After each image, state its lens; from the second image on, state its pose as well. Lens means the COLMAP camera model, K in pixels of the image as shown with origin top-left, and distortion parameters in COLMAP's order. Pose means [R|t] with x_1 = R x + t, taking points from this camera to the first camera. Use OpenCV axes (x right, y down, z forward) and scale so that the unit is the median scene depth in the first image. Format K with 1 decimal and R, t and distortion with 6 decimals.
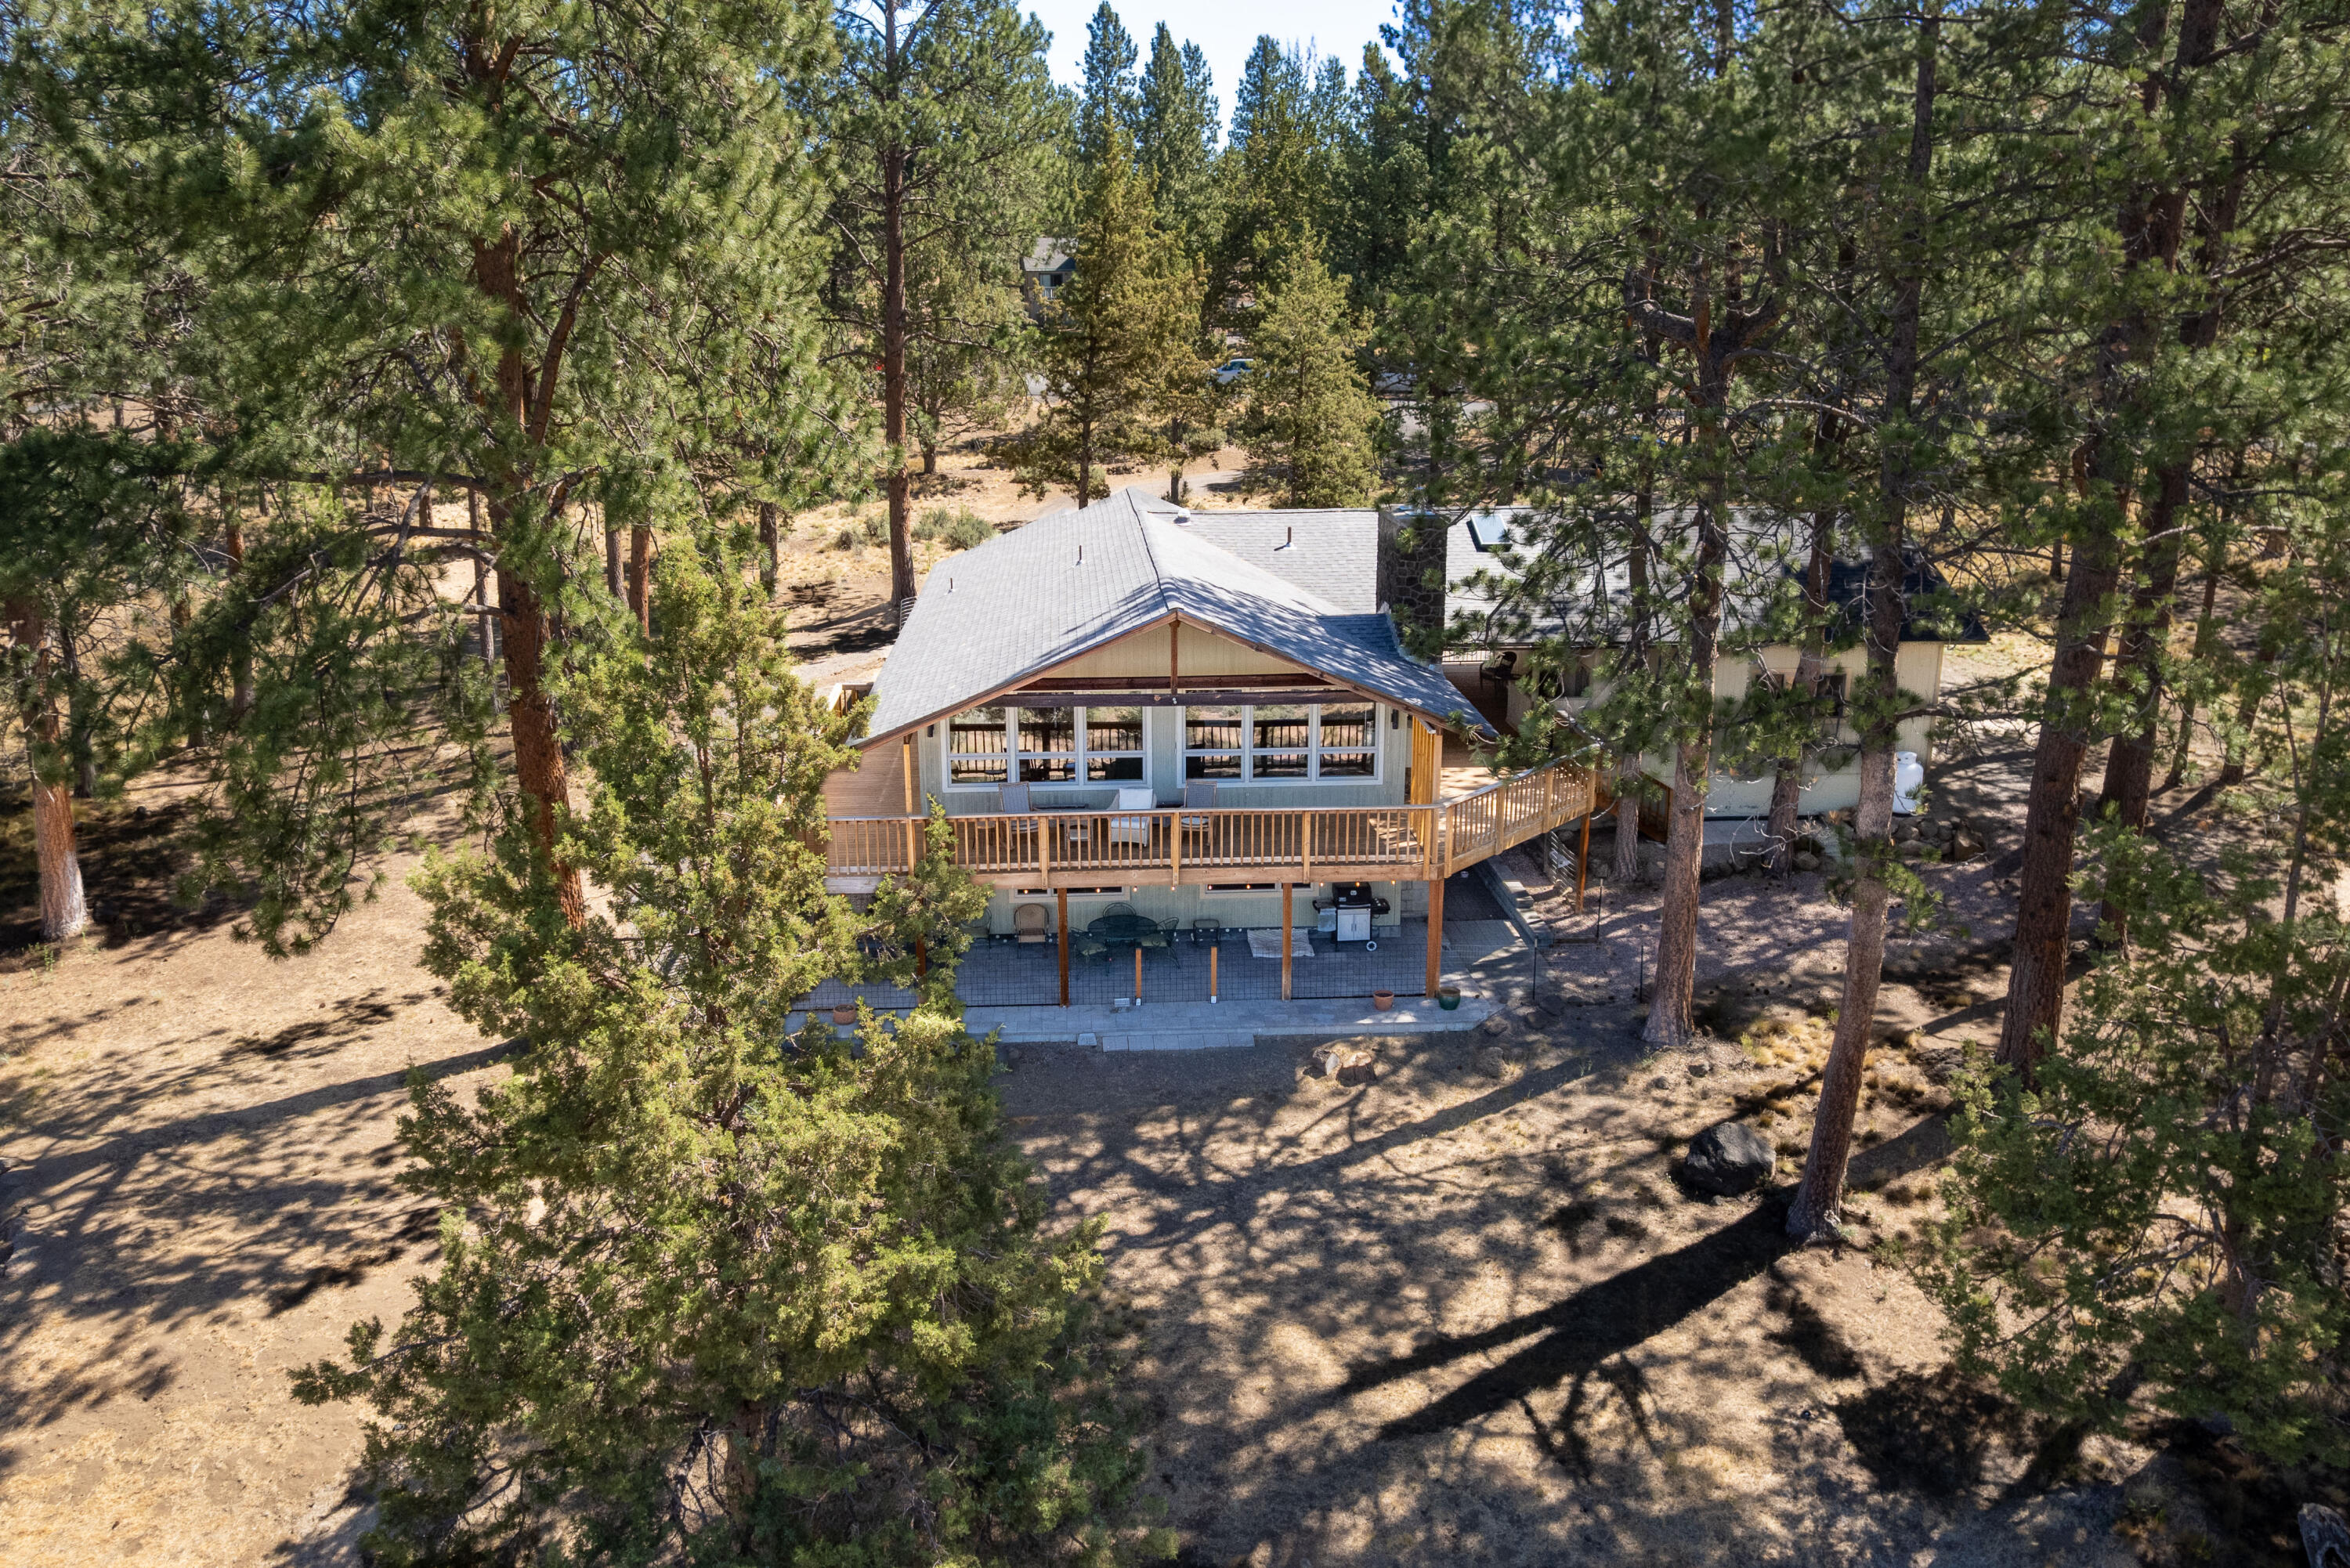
lens RADIAL K [[1496.2, 0, 1175.0], [0, 1496.2, 784.0], [0, 0, 1]] dist [-0.007634, -0.001284]
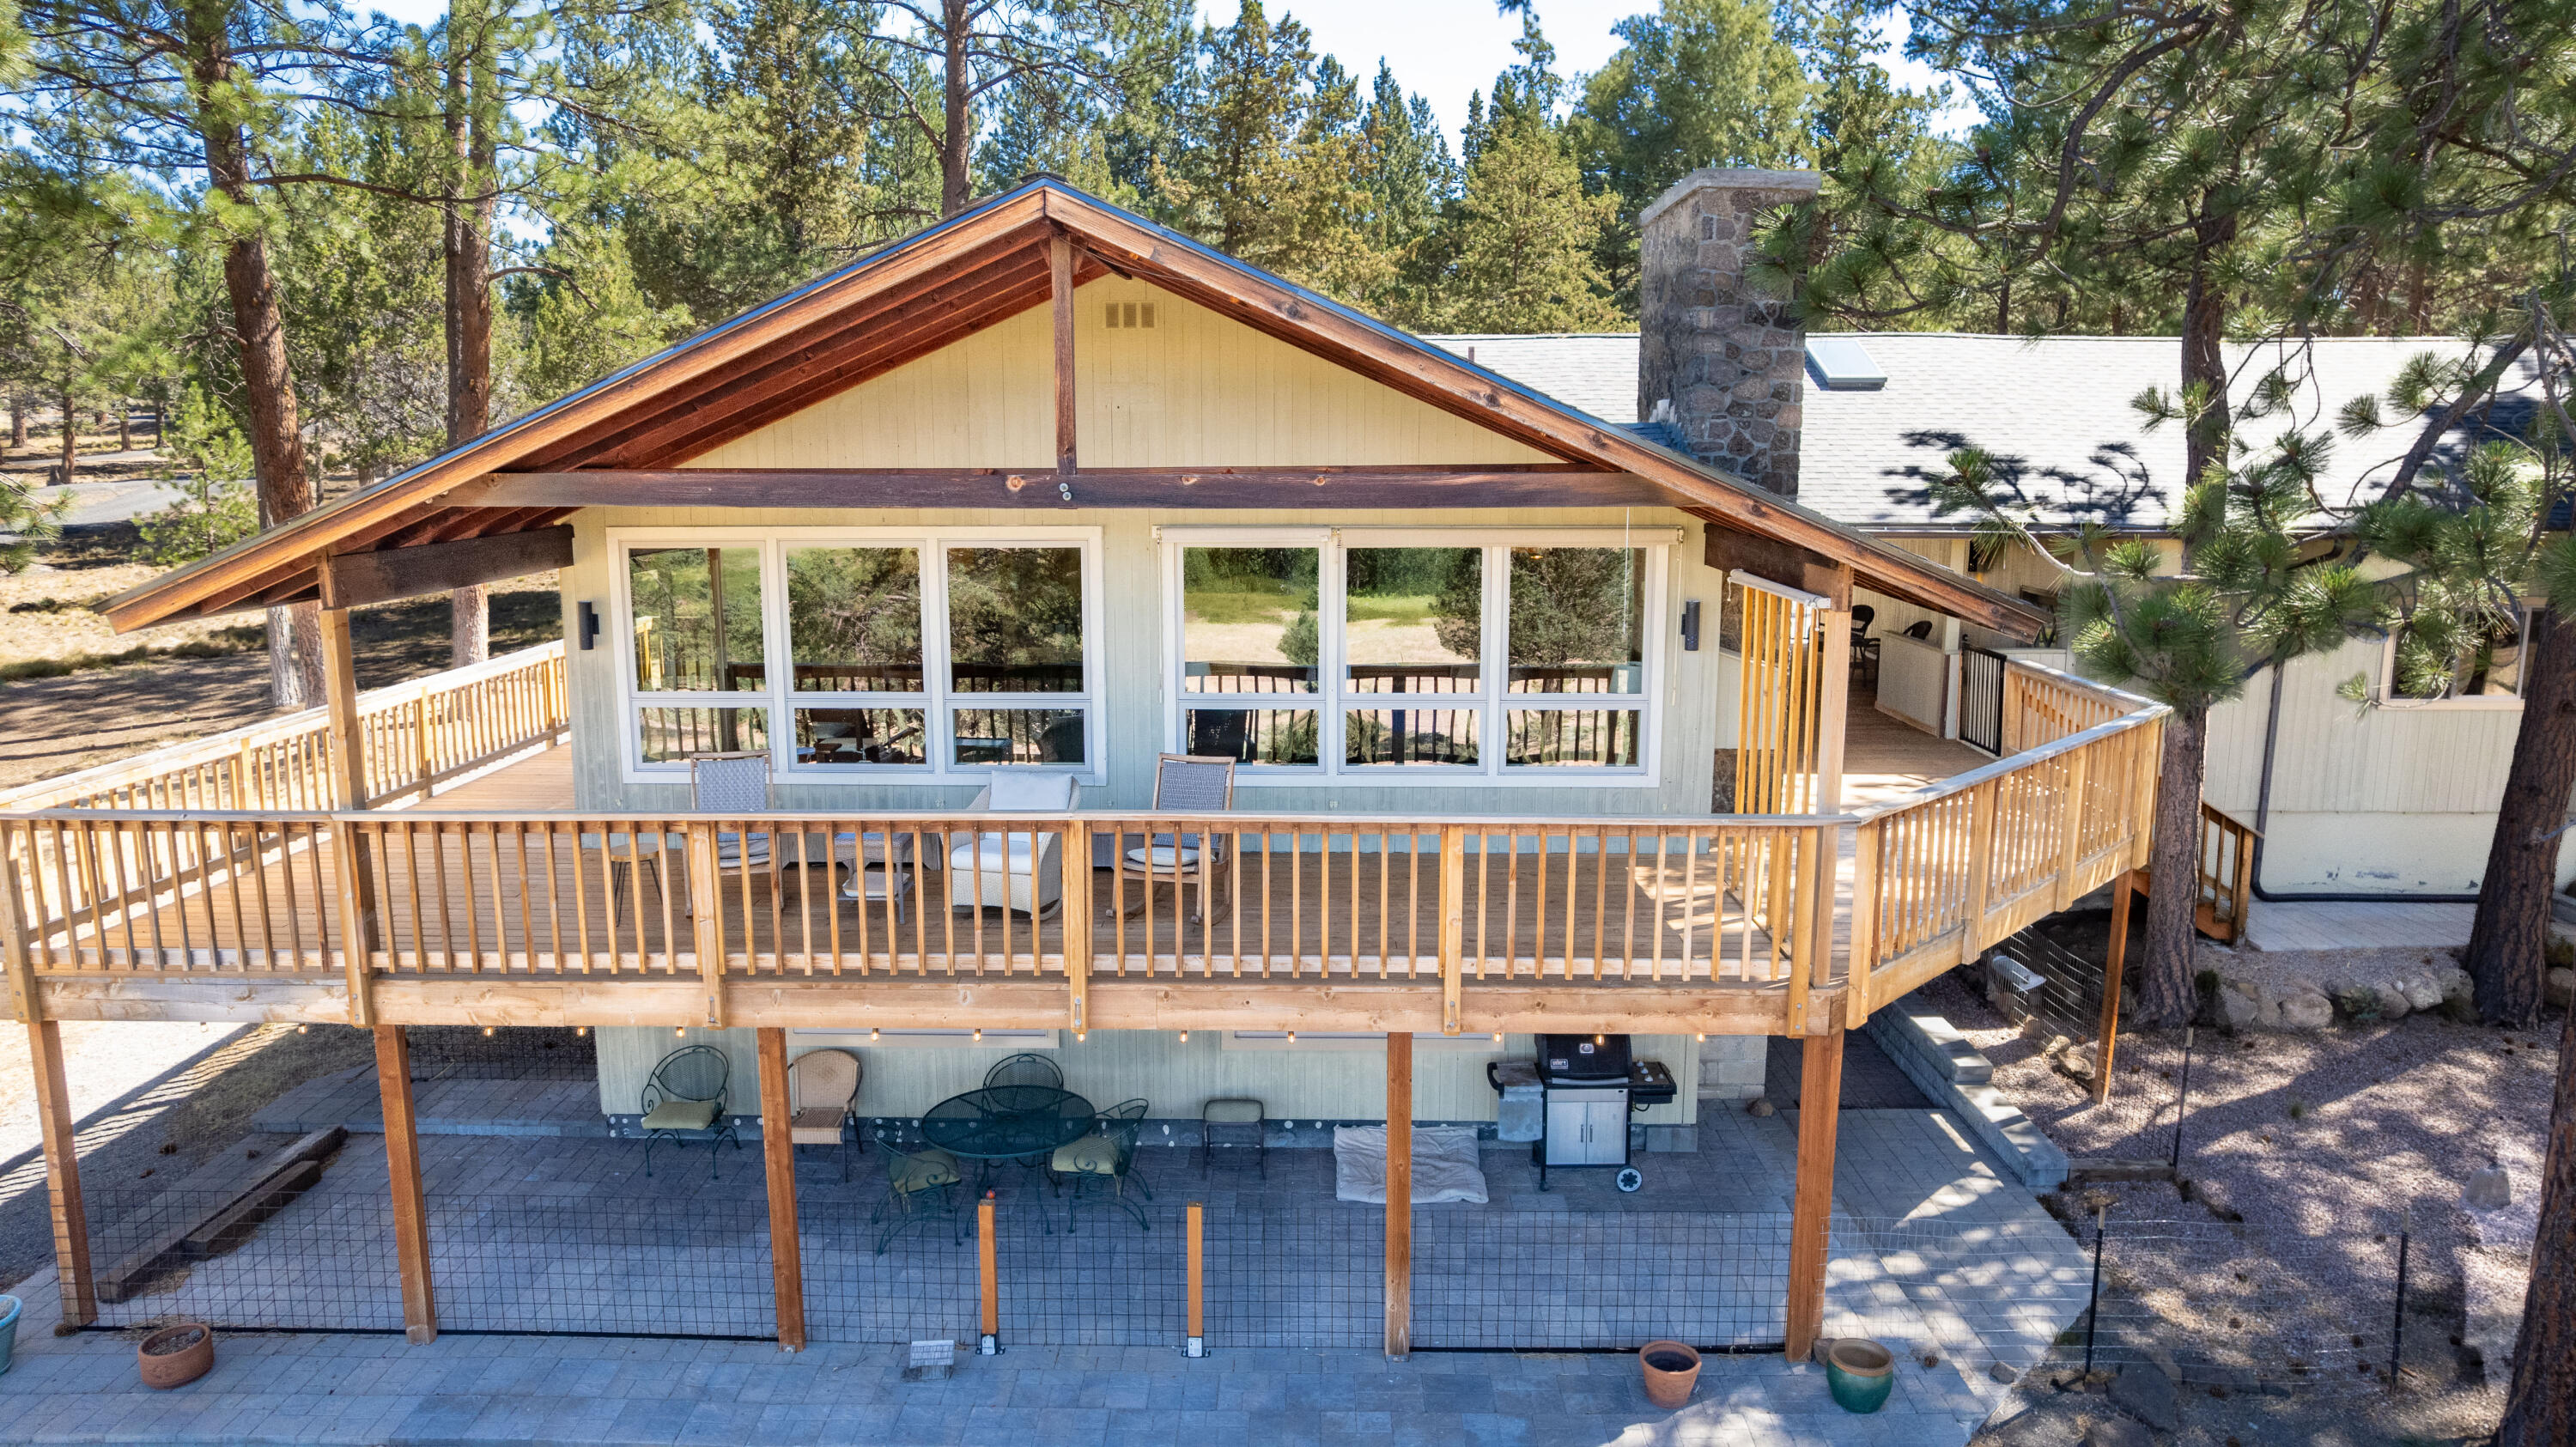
lens RADIAL K [[1580.9, 0, 1288.0], [0, 1580.9, 723.5], [0, 0, 1]] dist [-0.060510, 0.000109]
pose [[0.997499, 0.016415, -0.068745, 0.069356], [-0.022553, 0.995733, -0.089486, 0.025919], [0.066983, 0.090812, 0.993613, 0.587497]]
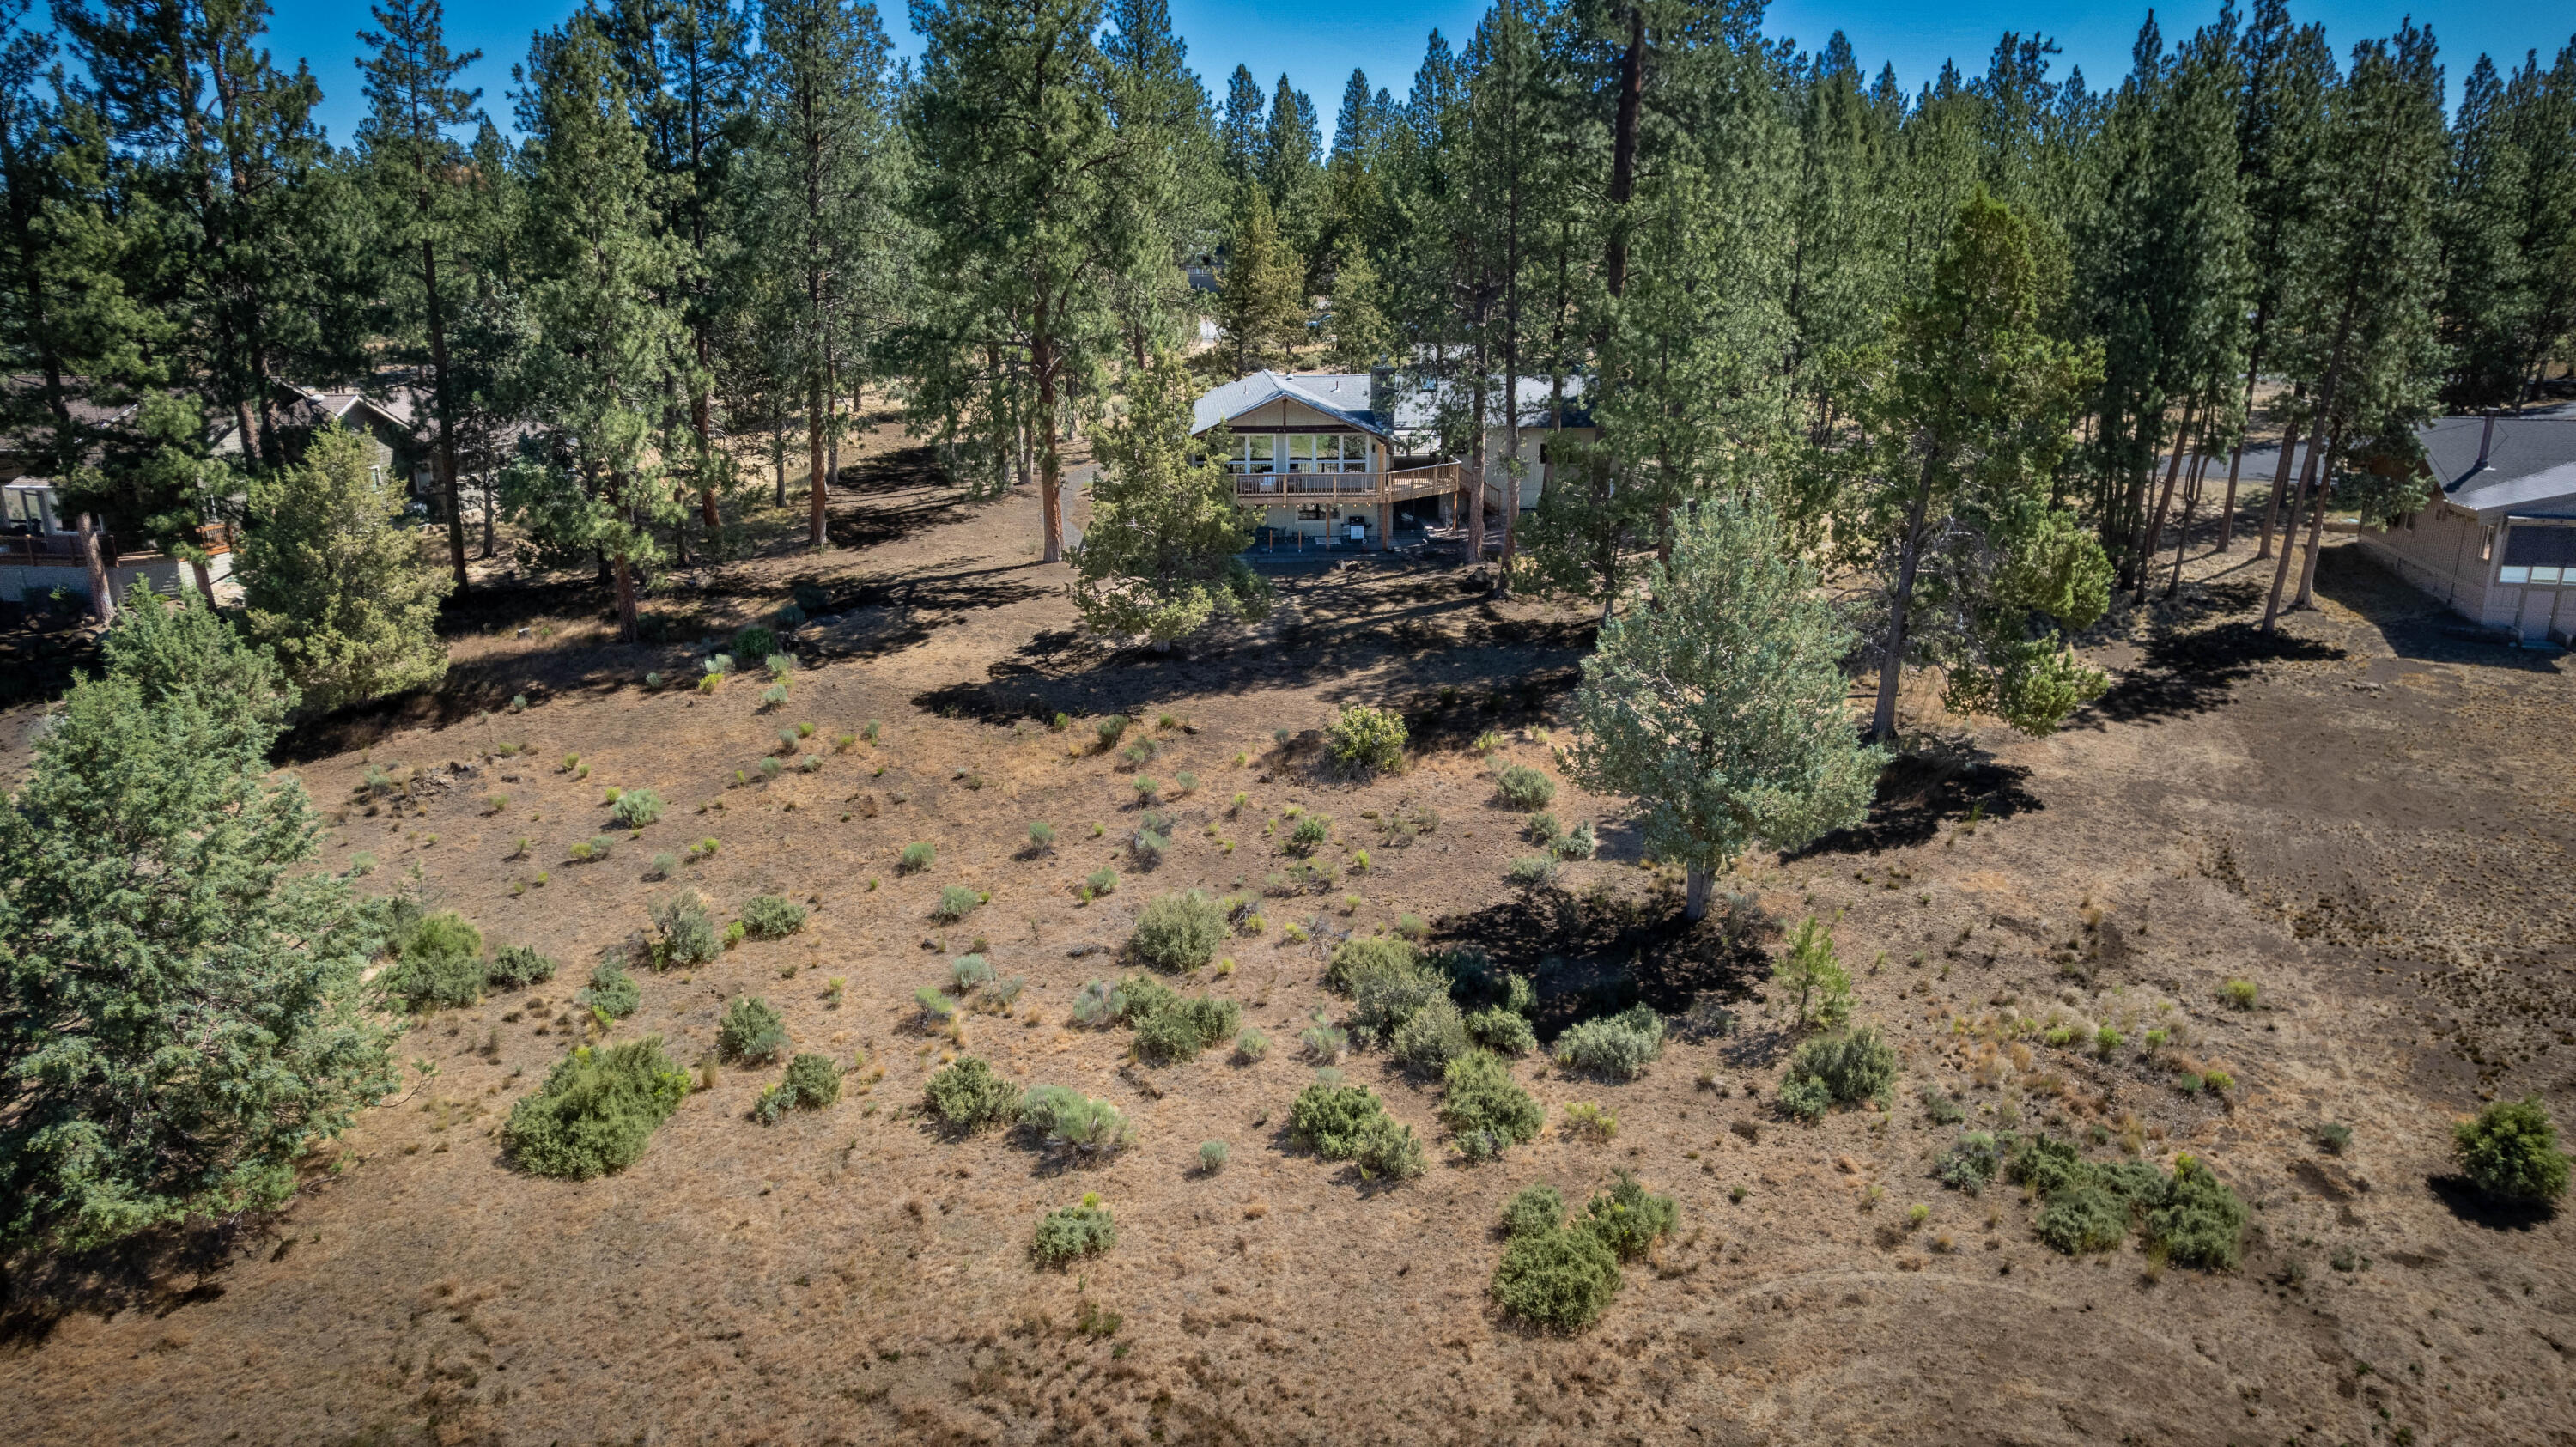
lens RADIAL K [[1580.9, 0, 1288.0], [0, 1580.9, 723.5], [0, 0, 1]] dist [-0.060510, 0.000109]
pose [[0.999988, 0.001937, -0.004533, 0.017327], [-0.002074, 0.999535, -0.030420, 0.490829], [0.004472, 0.030429, 0.999527, -1.595419]]
